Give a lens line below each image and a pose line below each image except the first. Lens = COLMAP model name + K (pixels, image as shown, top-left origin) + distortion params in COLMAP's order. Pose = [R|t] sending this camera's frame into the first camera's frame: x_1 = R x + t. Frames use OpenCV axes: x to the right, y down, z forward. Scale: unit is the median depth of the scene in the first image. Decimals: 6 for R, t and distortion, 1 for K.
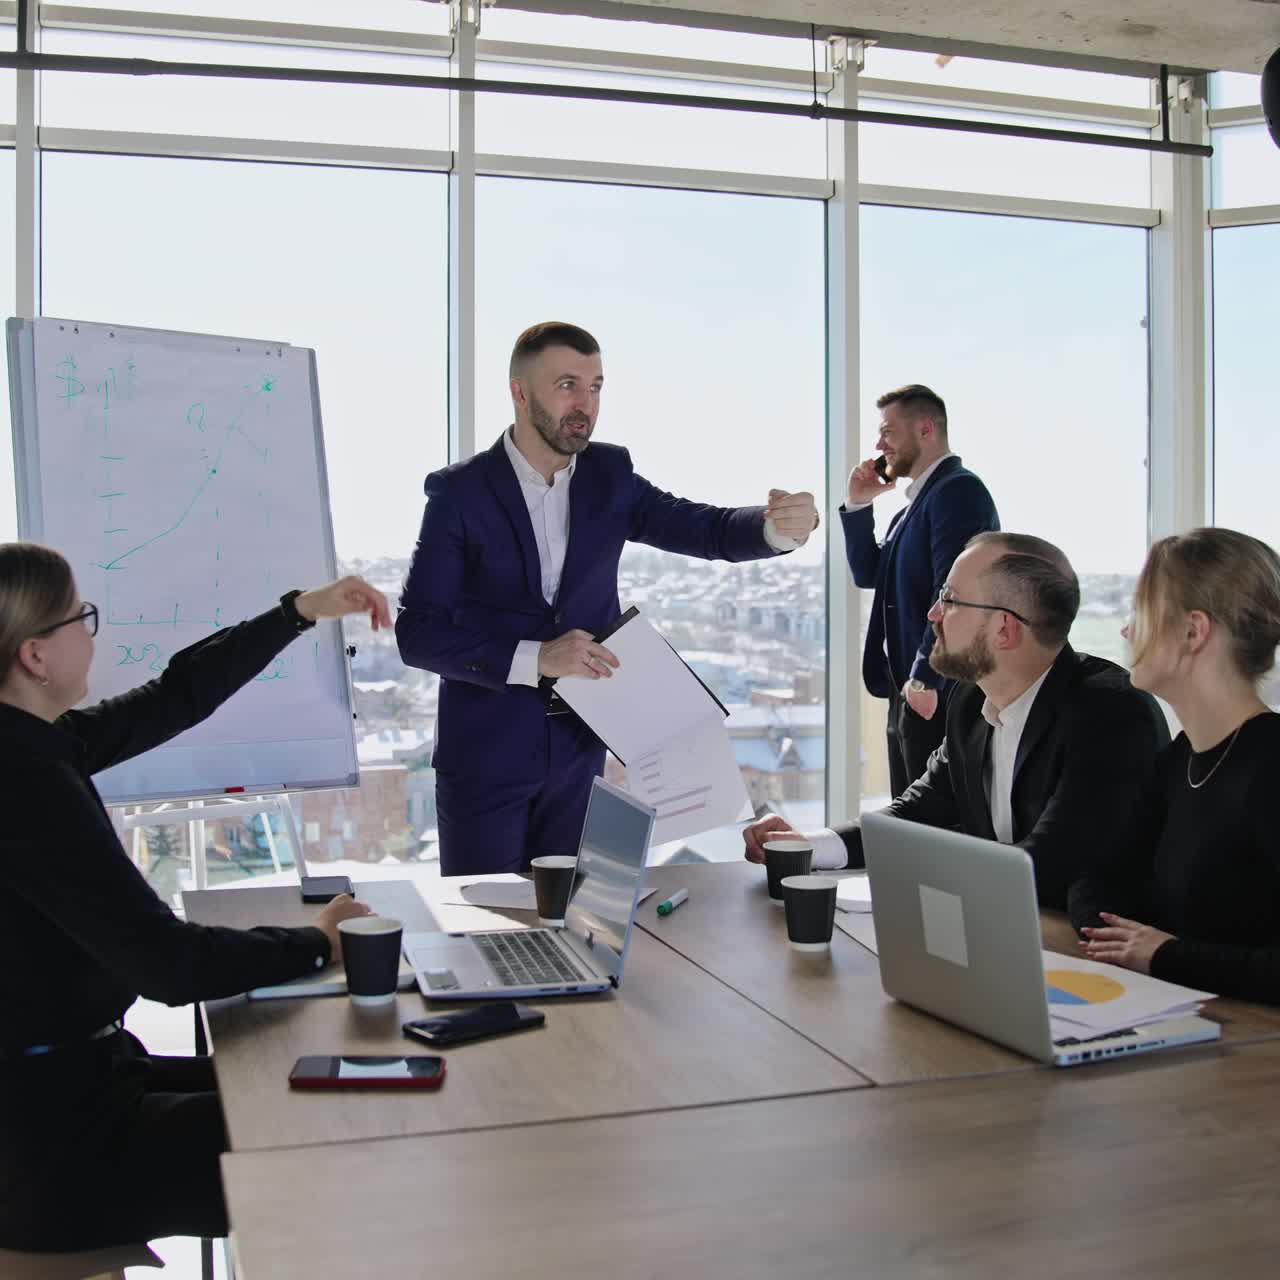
lens RADIAL K [[1622.7, 0, 640.4], [0, 1622.7, 631.0], [0, 0, 1]] dist [-0.044857, 0.000000]
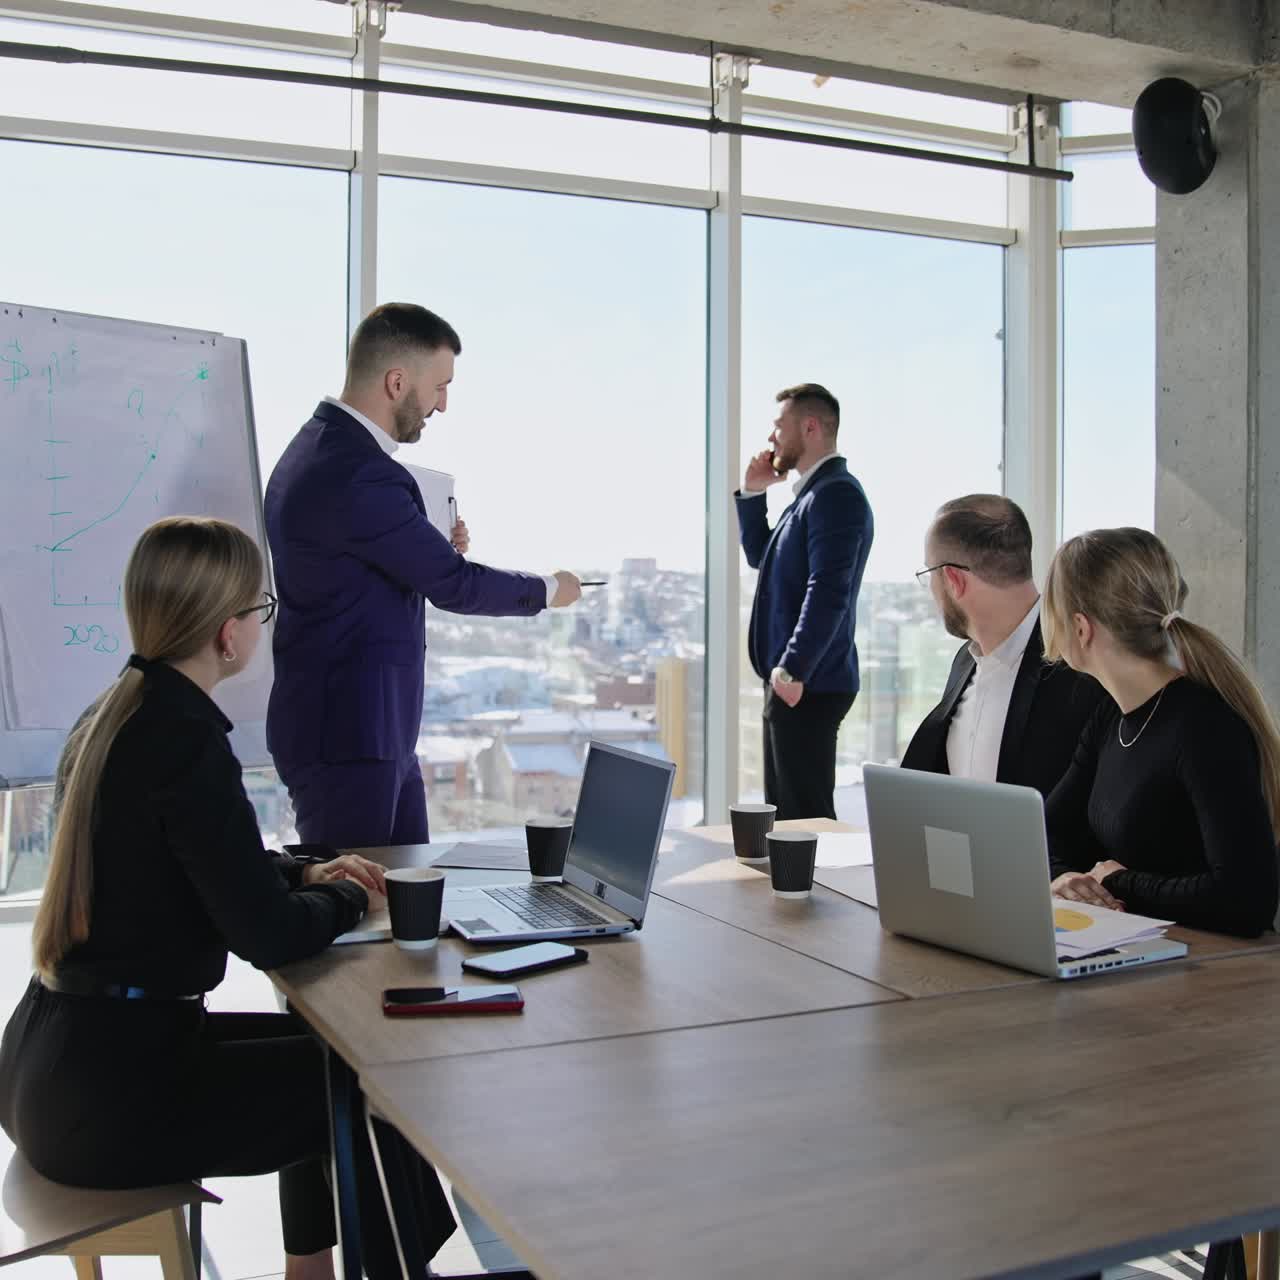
lens RADIAL K [[1622.7, 0, 641.7], [0, 1622.7, 636.6], [0, 0, 1]] dist [-0.044857, 0.000000]
pose [[0.992378, 0.002544, 0.123208, -0.086532], [-0.002519, 0.999997, -0.000355, 0.014213], [-0.123208, 0.000041, 0.992381, -0.047077]]
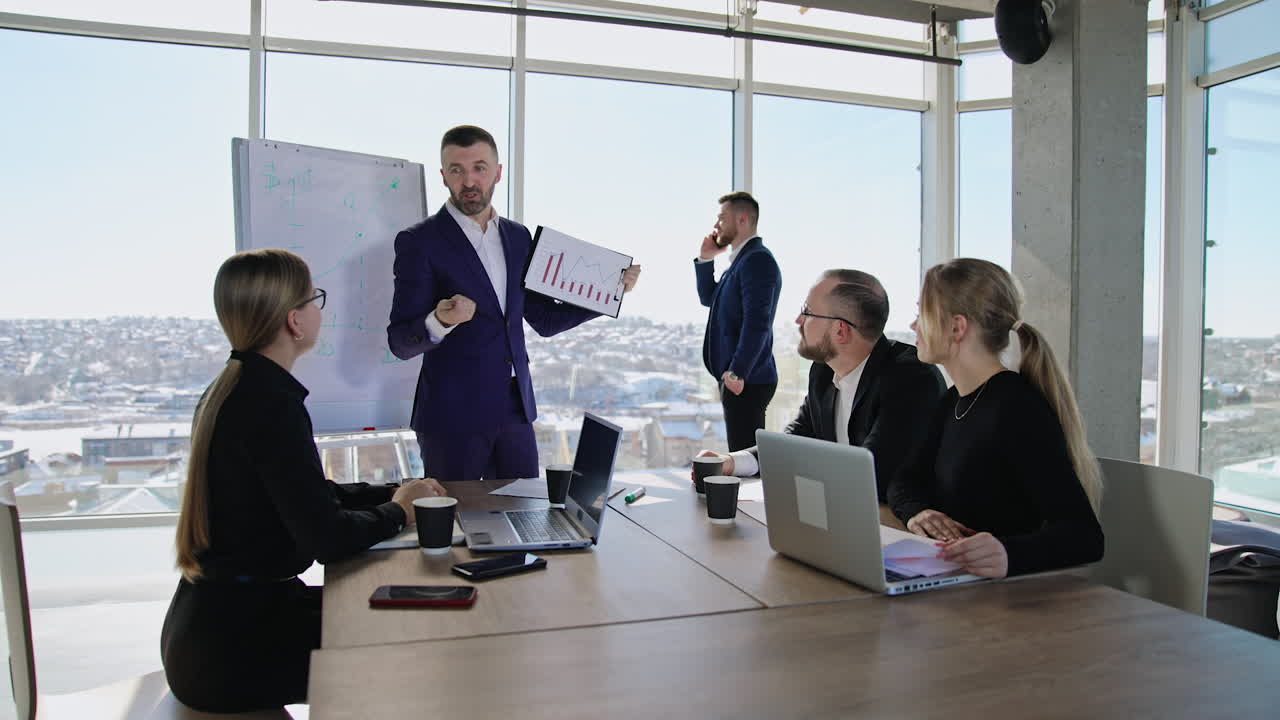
lens RADIAL K [[908.4, 0, 639.7], [0, 908.4, 358.2], [0, 0, 1]] dist [-0.043152, 0.003426]
pose [[0.999832, 0.009585, 0.015613, 0.006751], [-0.009532, 0.999949, -0.003410, 0.027231], [-0.015645, 0.003260, 0.999872, 0.082092]]
